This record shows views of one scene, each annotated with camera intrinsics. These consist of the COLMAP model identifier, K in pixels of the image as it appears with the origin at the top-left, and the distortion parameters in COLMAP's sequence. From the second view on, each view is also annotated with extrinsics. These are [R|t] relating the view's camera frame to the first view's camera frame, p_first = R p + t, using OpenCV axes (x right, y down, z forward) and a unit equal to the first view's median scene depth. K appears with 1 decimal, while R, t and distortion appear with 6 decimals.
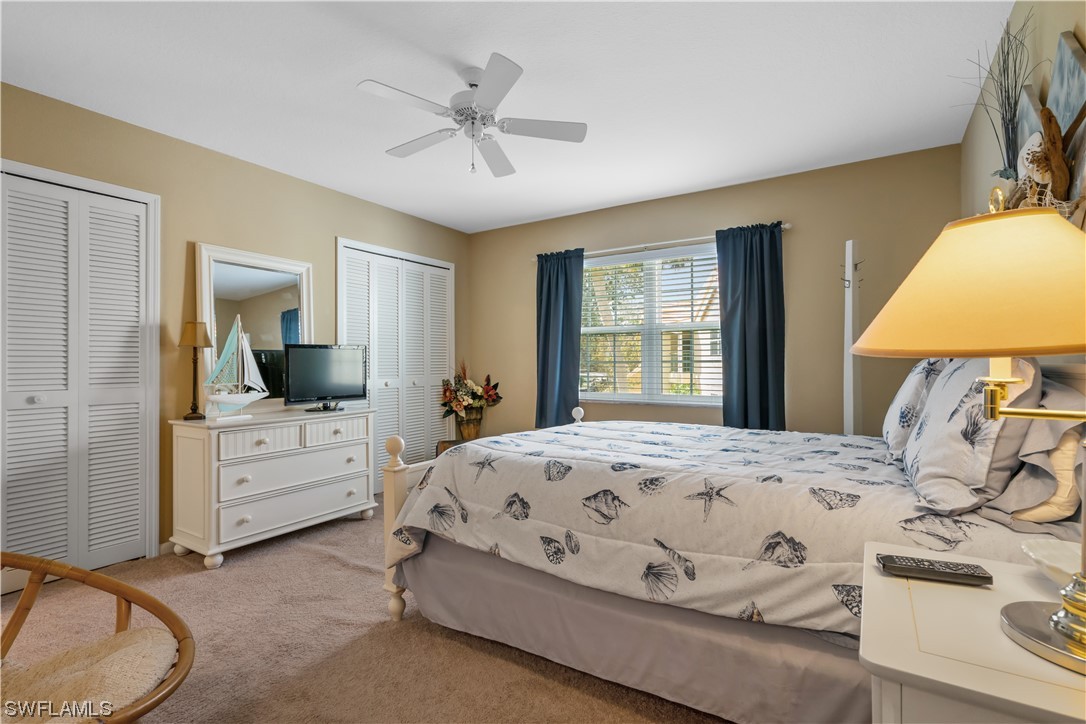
lens RADIAL K [[493.5, 0, 545.2], [0, 493.5, 365.1], [0, 0, 1]] dist [-0.007944, 0.003687]
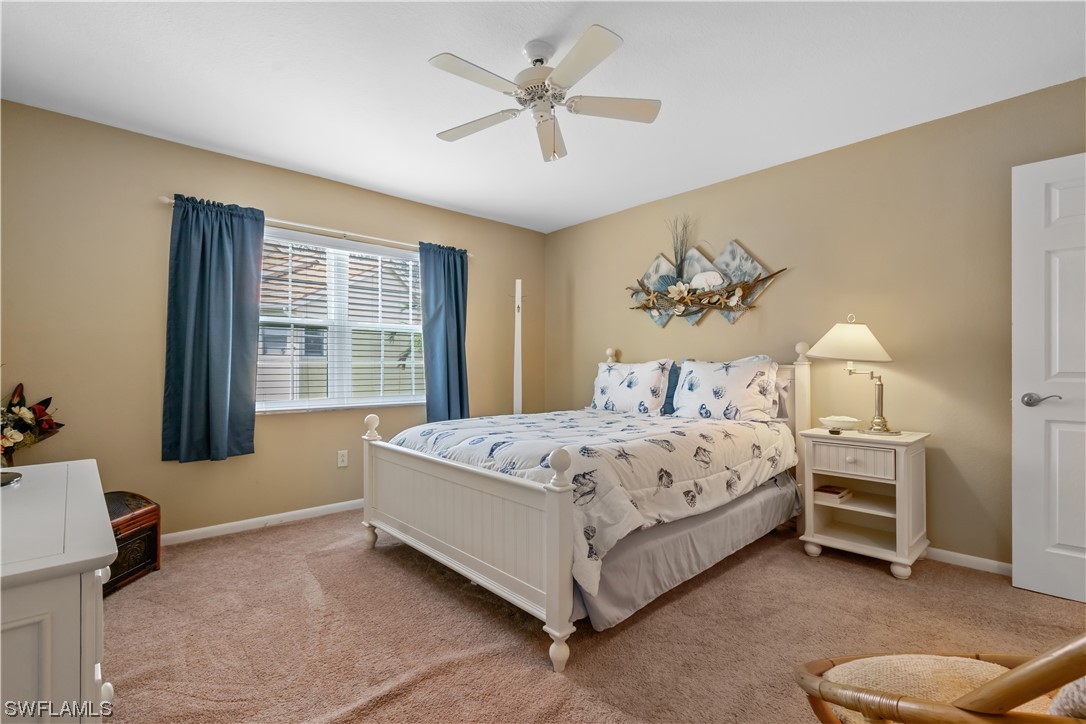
lens RADIAL K [[493.5, 0, 551.2], [0, 493.5, 359.0], [0, 0, 1]] dist [-0.007944, 0.003687]
pose [[0.262597, 0.014392, 0.964798, -0.748769], [-0.000964, 0.999892, -0.014653, 0.001451], [-0.964905, 0.002918, 0.262583, 0.528098]]
